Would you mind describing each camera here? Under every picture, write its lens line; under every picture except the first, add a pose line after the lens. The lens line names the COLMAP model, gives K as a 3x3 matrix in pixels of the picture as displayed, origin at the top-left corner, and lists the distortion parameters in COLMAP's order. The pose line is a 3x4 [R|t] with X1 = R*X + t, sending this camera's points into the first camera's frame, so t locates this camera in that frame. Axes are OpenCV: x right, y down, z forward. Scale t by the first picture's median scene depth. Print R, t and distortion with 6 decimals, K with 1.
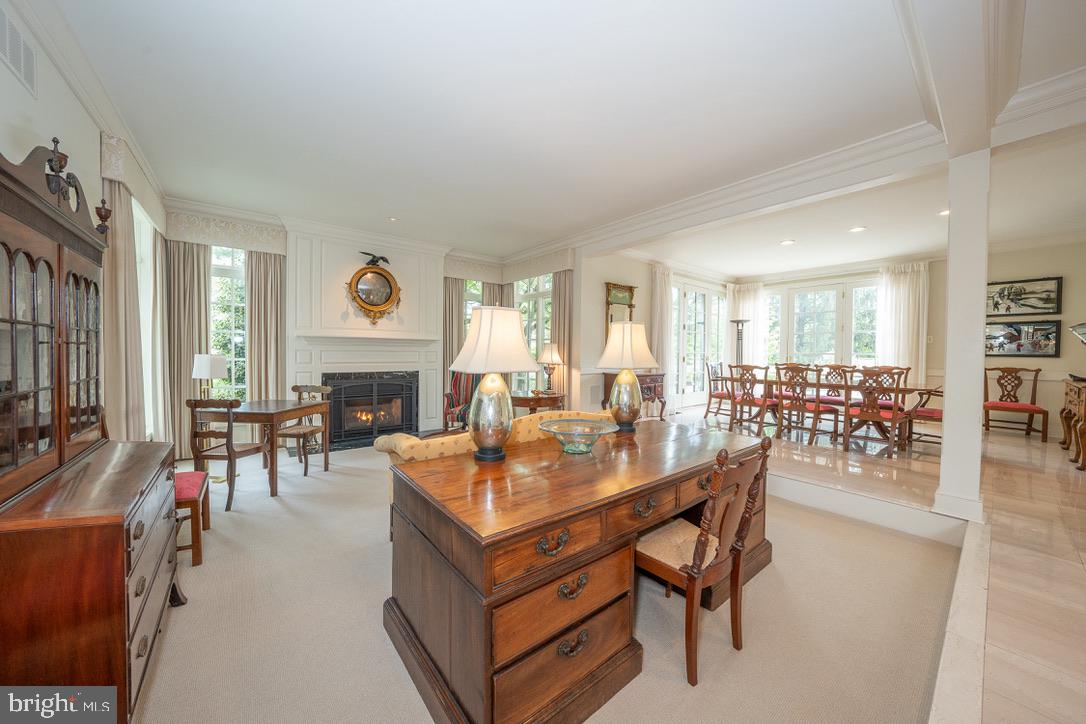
lens RADIAL K [[371.8, 0, 535.4], [0, 371.8, 358.0], [0, 0, 1]] dist [-0.002379, 0.000620]
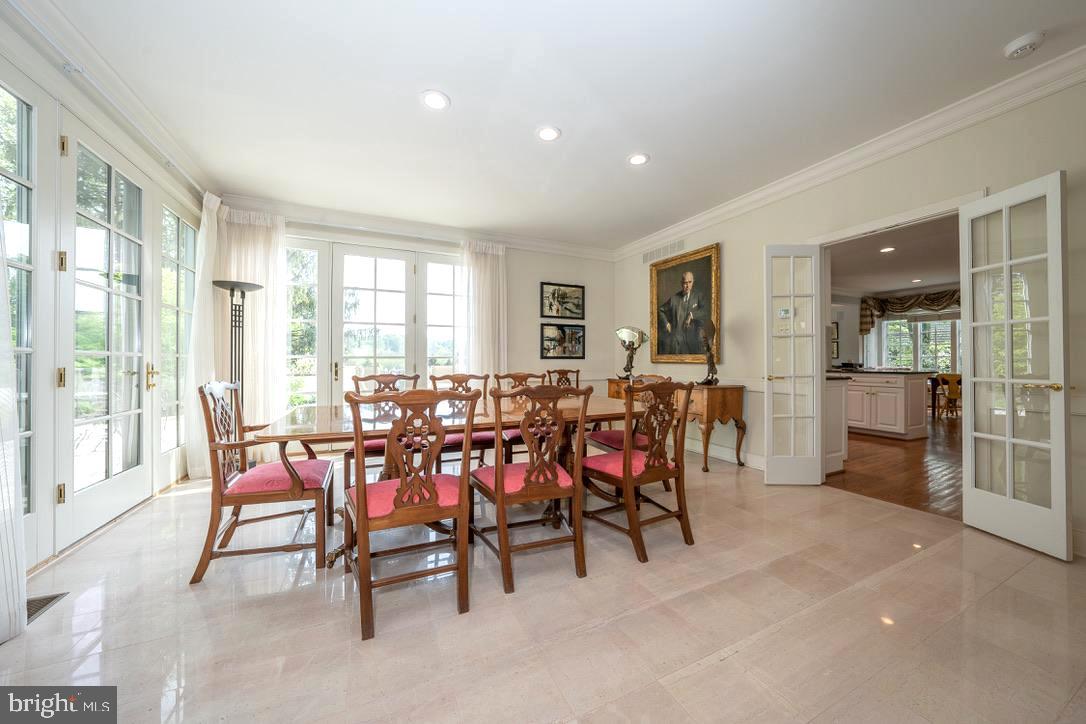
lens RADIAL K [[371.8, 0, 546.8], [0, 371.8, 360.2], [0, 0, 1]] dist [-0.002379, 0.000620]
pose [[0.225499, -0.008892, 0.974203, 0.287672], [0.018310, 0.999820, 0.004888, -0.005048], [-0.974071, 0.016735, 0.225621, 0.794202]]
